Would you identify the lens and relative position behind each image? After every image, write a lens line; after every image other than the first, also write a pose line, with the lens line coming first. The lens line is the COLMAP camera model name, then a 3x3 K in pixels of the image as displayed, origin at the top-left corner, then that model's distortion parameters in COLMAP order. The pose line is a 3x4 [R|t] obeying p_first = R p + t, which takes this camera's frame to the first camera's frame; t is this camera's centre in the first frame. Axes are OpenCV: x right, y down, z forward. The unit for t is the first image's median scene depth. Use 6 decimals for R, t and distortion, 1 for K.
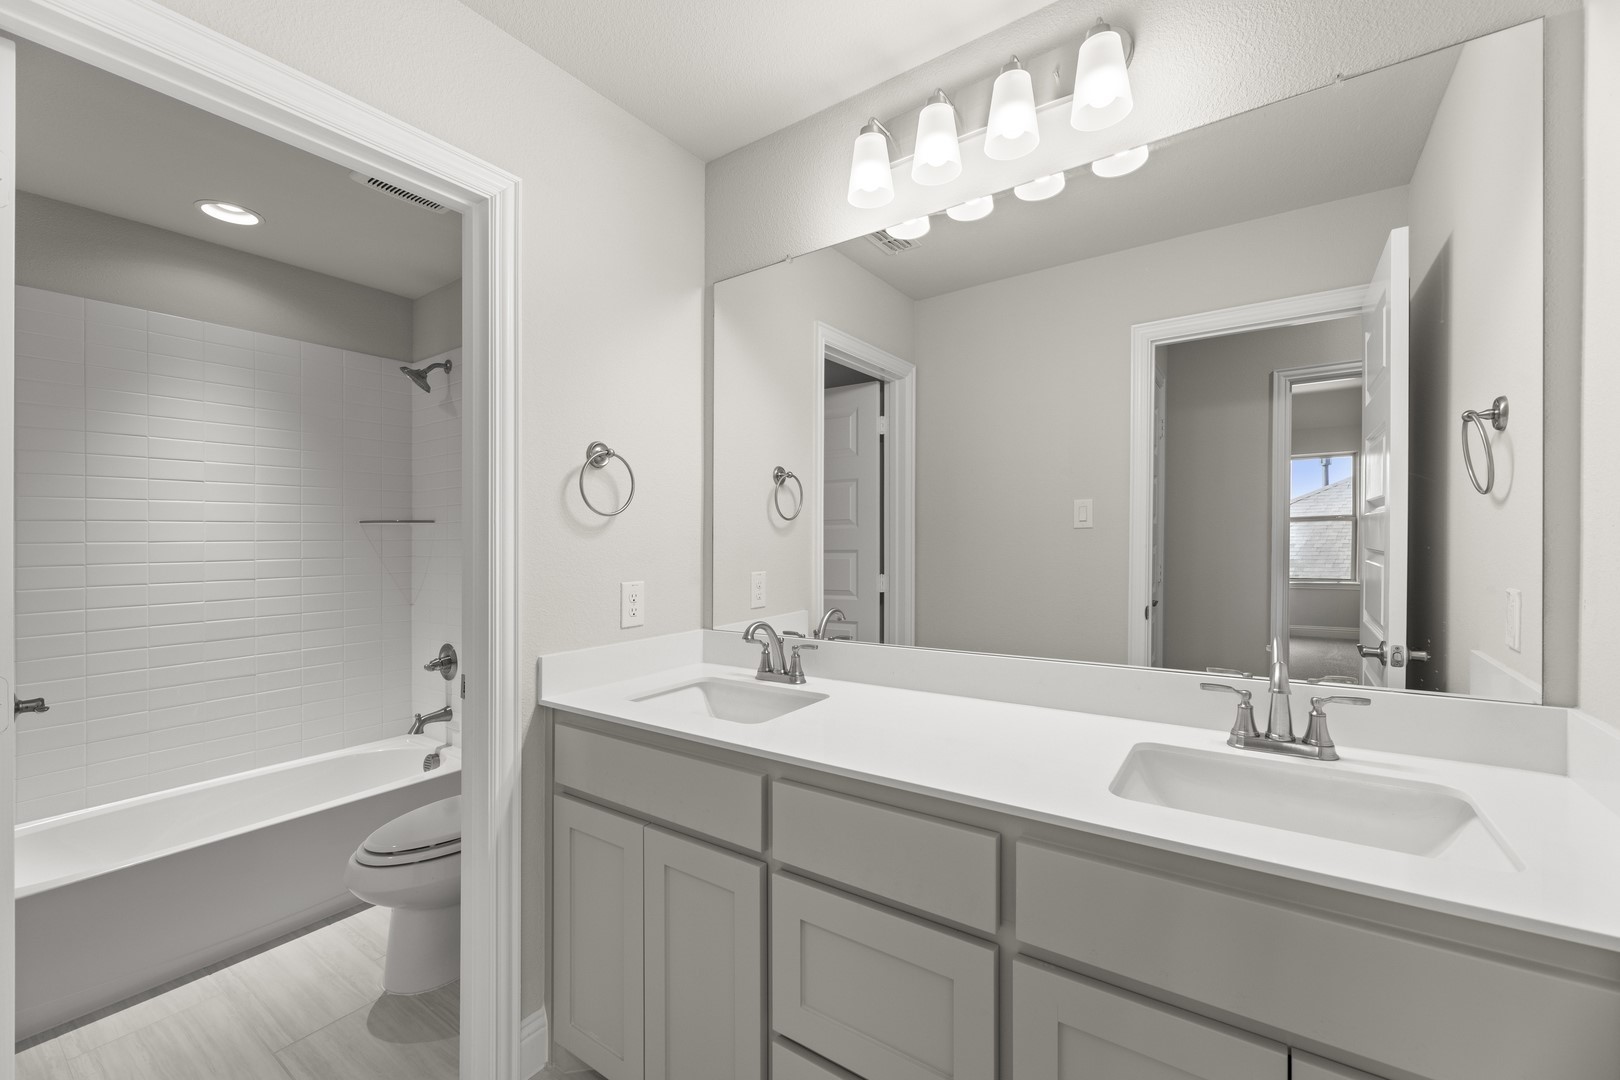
lens RADIAL K [[650.1, 0, 806.3], [0, 650.1, 542.5], [0, 0, 1]] dist [-0.003729, 0.000064]
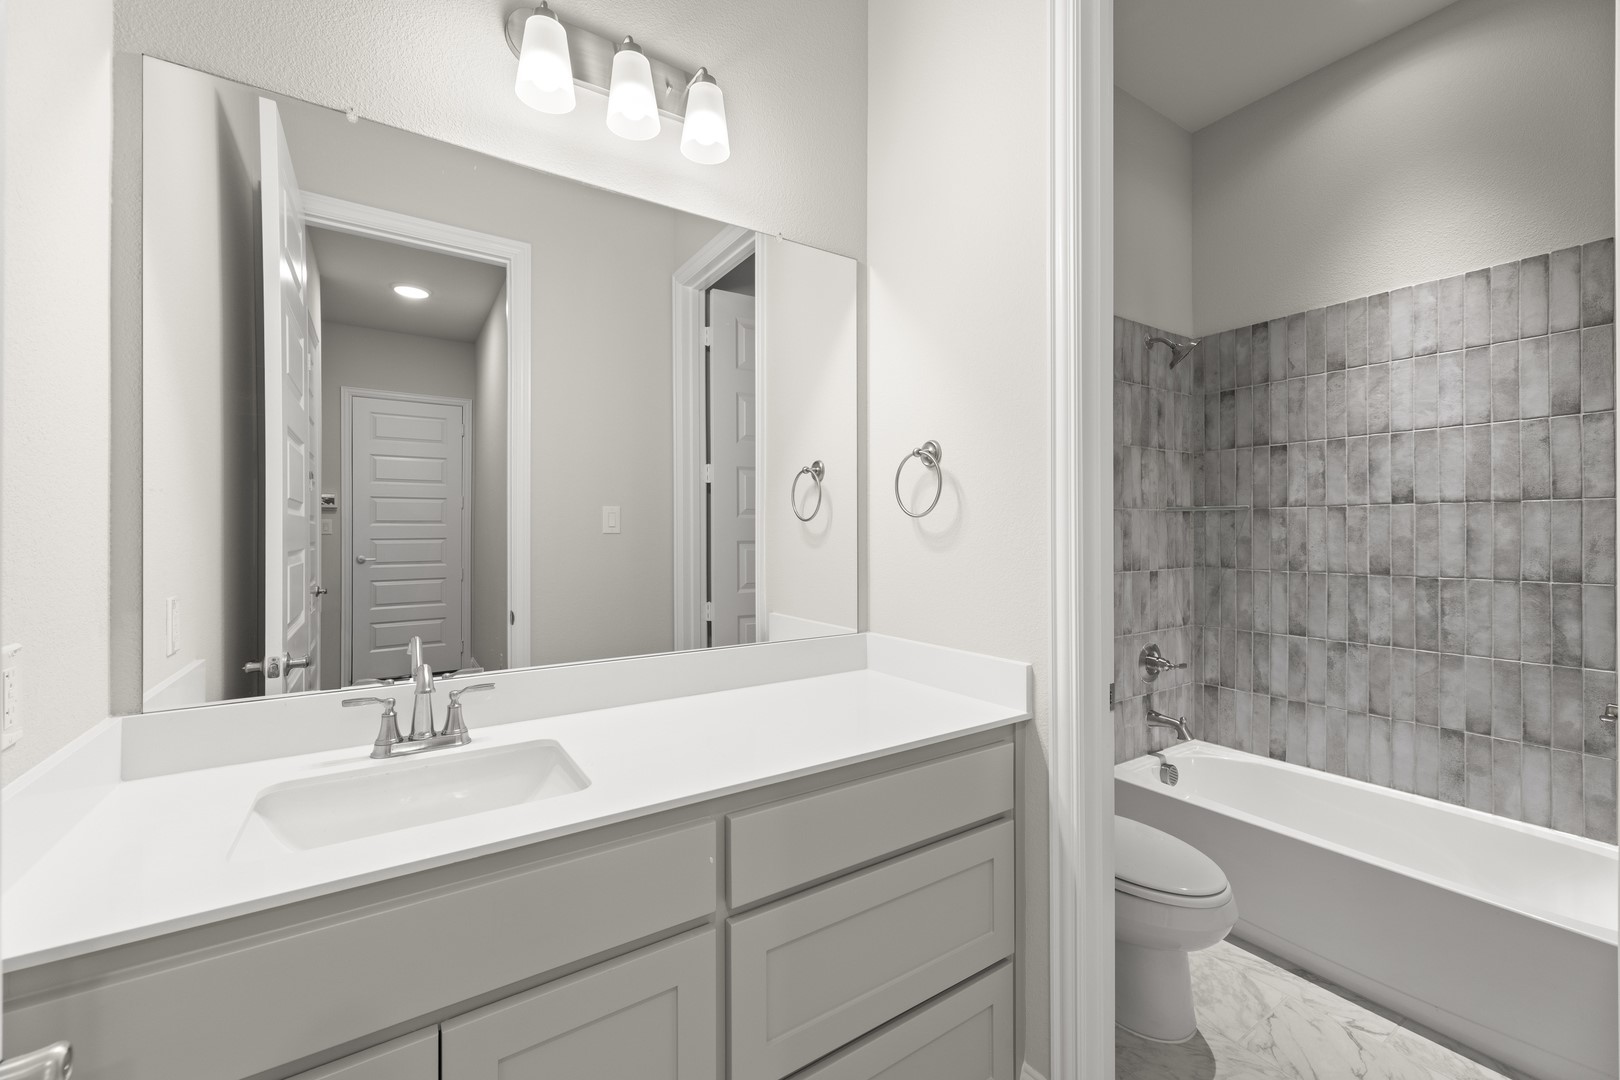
lens RADIAL K [[650.1, 0, 808.1], [0, 650.1, 543.6], [0, 0, 1]] dist [-0.003729, 0.000064]
pose [[0.367761, 0.002512, 0.929917, -0.438951], [0.010585, 0.999920, -0.006887, 0.005446], [-0.929860, 0.012376, 0.367705, 0.311078]]
